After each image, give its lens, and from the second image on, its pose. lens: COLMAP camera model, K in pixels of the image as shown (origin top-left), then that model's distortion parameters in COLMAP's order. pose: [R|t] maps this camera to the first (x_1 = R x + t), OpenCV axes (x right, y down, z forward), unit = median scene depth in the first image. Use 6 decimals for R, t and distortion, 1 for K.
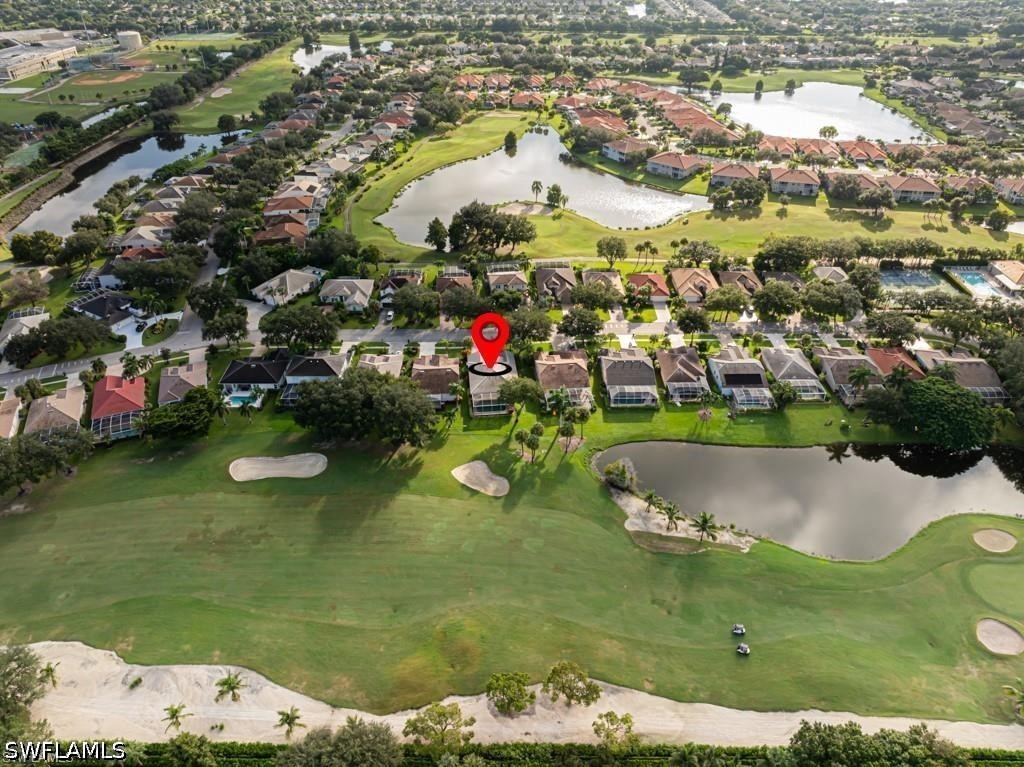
lens RADIAL K [[720.8, 0, 509.7], [0, 720.8, 384.1], [0, 0, 1]] dist [-0.054945, 0.027642]
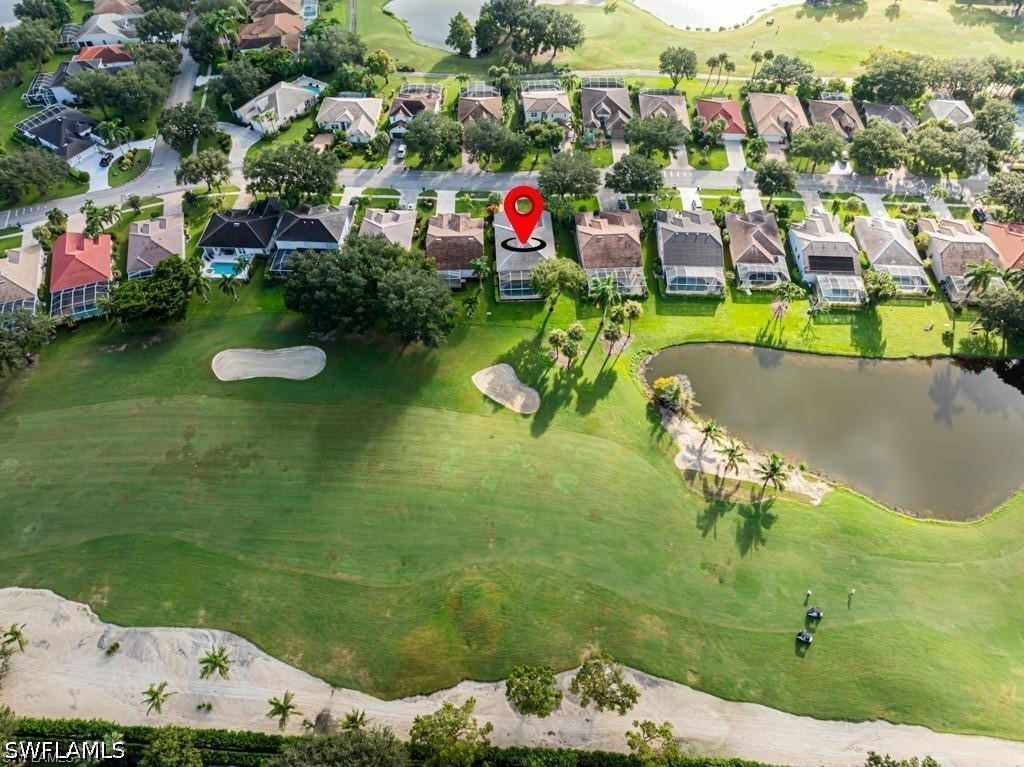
lens RADIAL K [[720.8, 0, 512.5], [0, 720.8, 382.8], [0, 0, 1]] dist [-0.054945, 0.027642]
pose [[0.998915, 0.037379, -0.027784, -0.009421], [-0.027223, 0.952635, 0.302894, -0.123717], [0.037790, -0.301809, 0.952619, 0.188223]]
